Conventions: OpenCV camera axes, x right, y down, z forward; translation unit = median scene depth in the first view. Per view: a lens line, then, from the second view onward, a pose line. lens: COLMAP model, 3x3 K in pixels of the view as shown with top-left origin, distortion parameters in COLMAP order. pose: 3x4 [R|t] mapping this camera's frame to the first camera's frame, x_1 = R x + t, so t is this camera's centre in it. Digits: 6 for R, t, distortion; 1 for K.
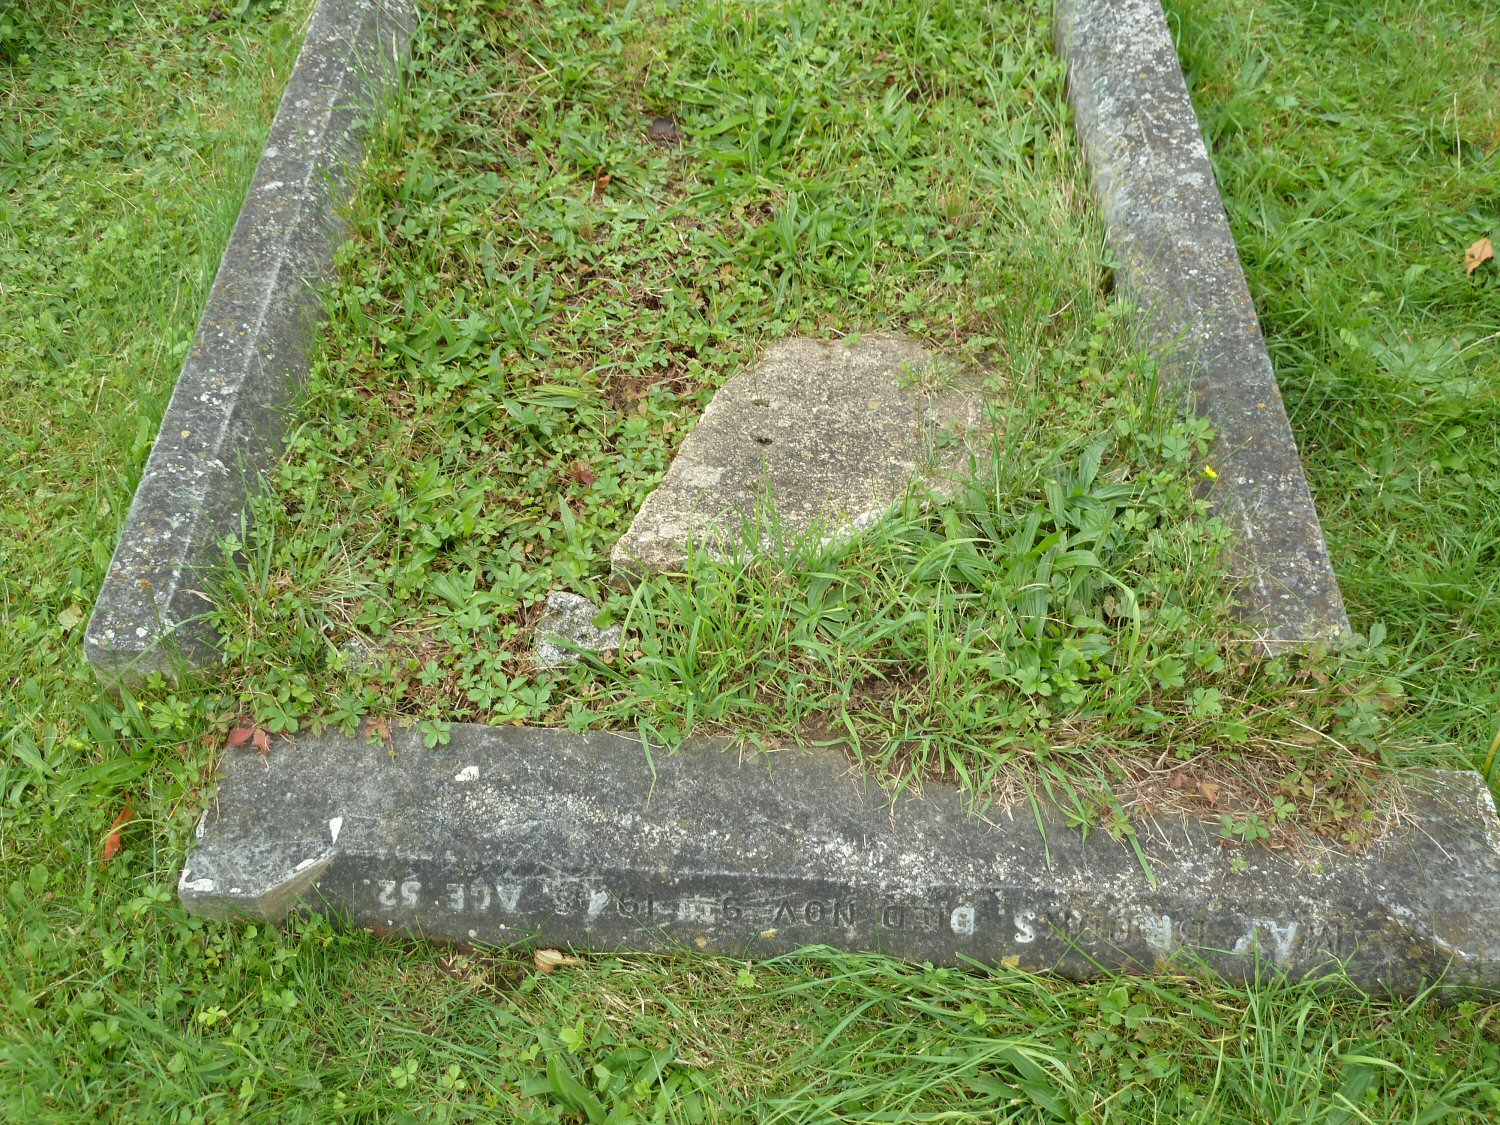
lens RADIAL K [[1490.4, 0, 750.1], [0, 1490.4, 560.8], [0, 0, 1]] dist [-0.020256, 0.000000]
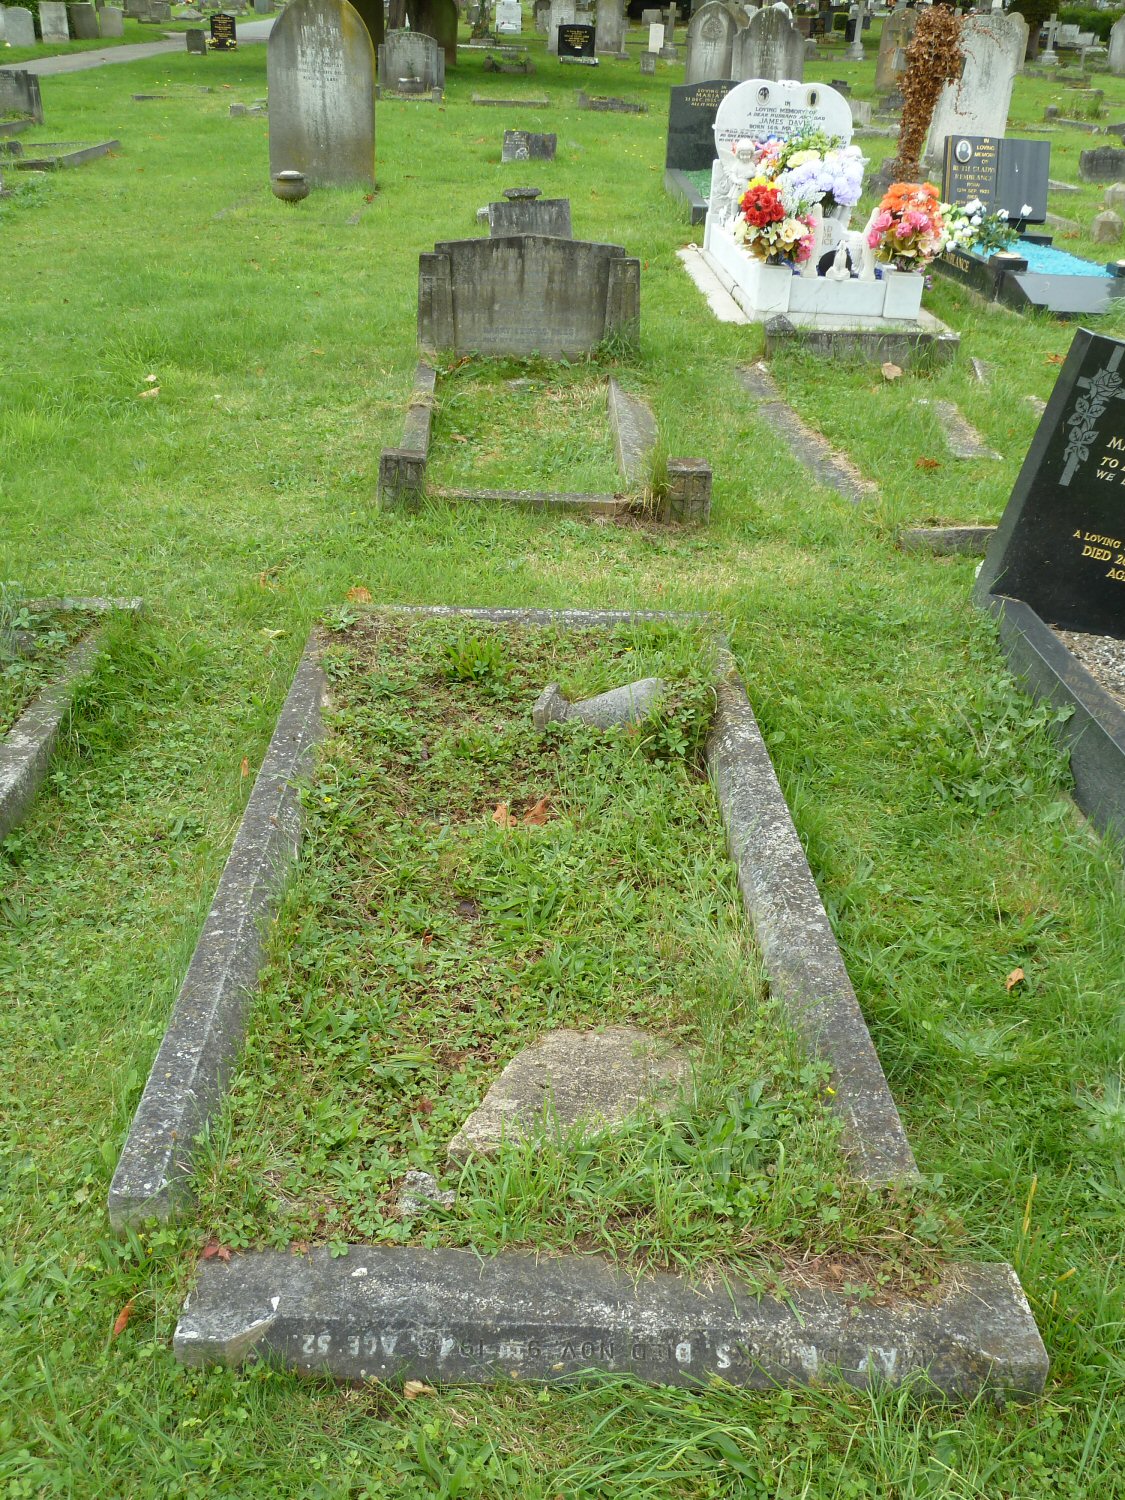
lens RADIAL K [[1490.4, 0, 561.4], [0, 1490.4, 750.7], [0, 0, 1]] dist [-0.020256, 0.000000]
pose [[0.998894, 0.002437, 0.046962, -0.048617], [0.017995, 0.902841, -0.429598, 0.282577], [-0.043446, 0.429968, 0.901798, -0.551890]]
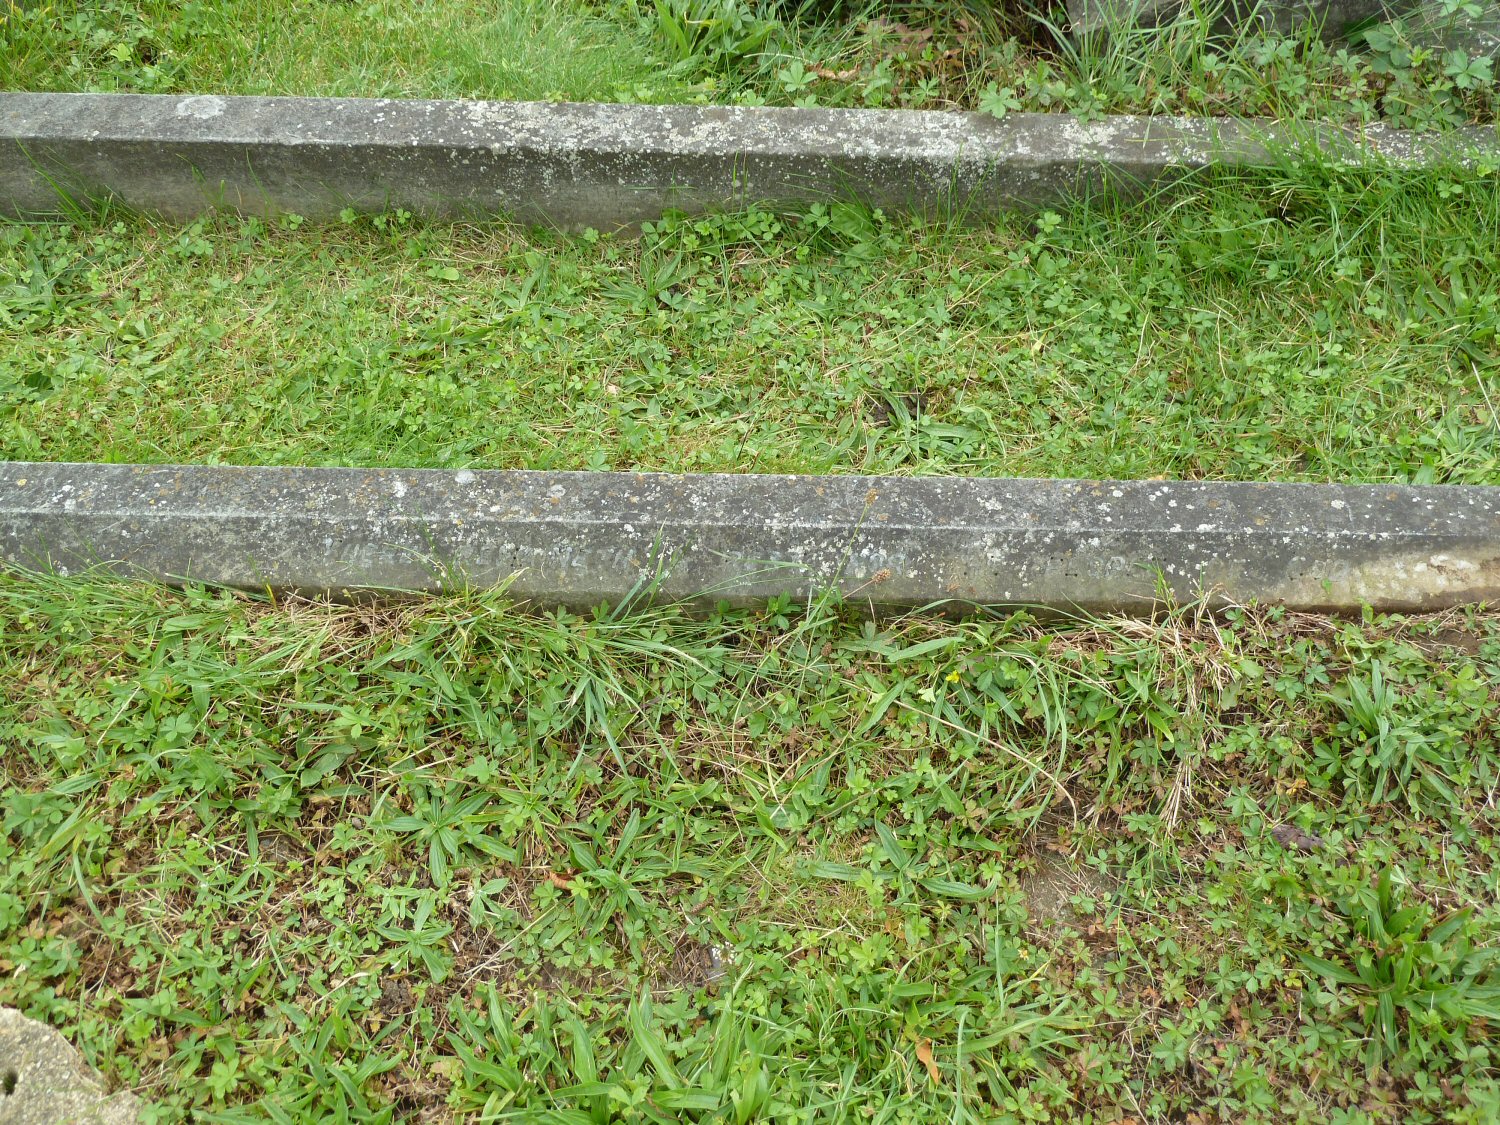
lens RADIAL K [[1490.4, 0, 750.4], [0, 1490.4, 562.7], [0, 0, 1]] dist [-0.020256, 0.000000]
pose [[-0.014797, 0.801005, -0.598475, 0.269388], [-0.774542, 0.369346, 0.513487, -0.988800], [0.632350, 0.471142, 0.614947, 0.726634]]
